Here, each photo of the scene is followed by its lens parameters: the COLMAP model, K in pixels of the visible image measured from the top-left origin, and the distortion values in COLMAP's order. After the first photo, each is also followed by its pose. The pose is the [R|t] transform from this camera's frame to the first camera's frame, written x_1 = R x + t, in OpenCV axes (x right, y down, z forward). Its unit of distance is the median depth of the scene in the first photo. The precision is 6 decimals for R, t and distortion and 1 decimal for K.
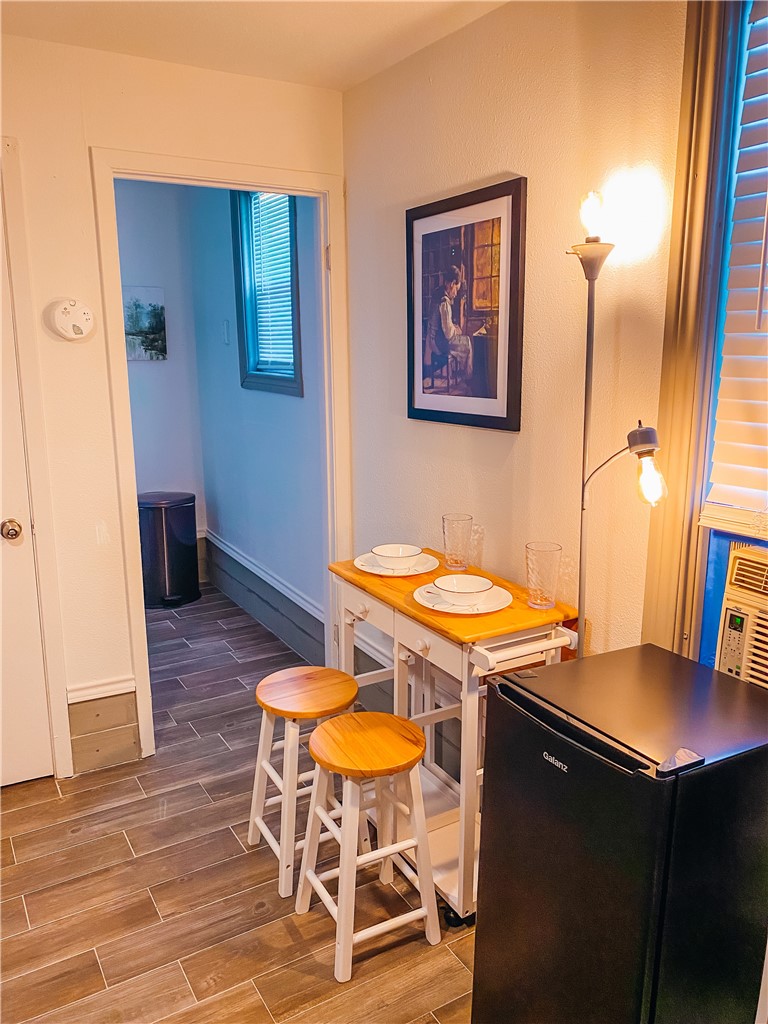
lens RADIAL K [[775.5, 0, 384.2], [0, 775.5, 512.8], [0, 0, 1]] dist [-0.005056, -0.009655]
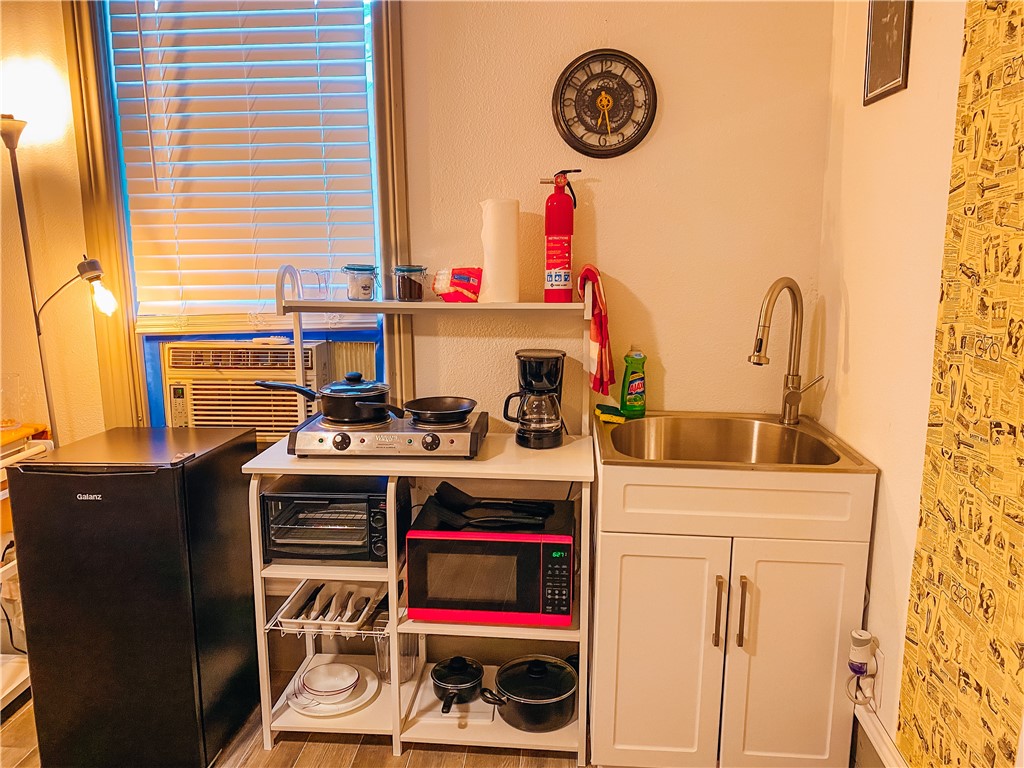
lens RADIAL K [[775.5, 0, 511.8], [0, 775.5, 383.5], [0, 0, 1]] dist [-0.005056, -0.009655]
pose [[0.569250, -0.155811, 0.807266, -0.354738], [0.178872, 0.981829, 0.063371, 0.142886], [-0.802471, 0.108324, 0.586776, -0.350407]]
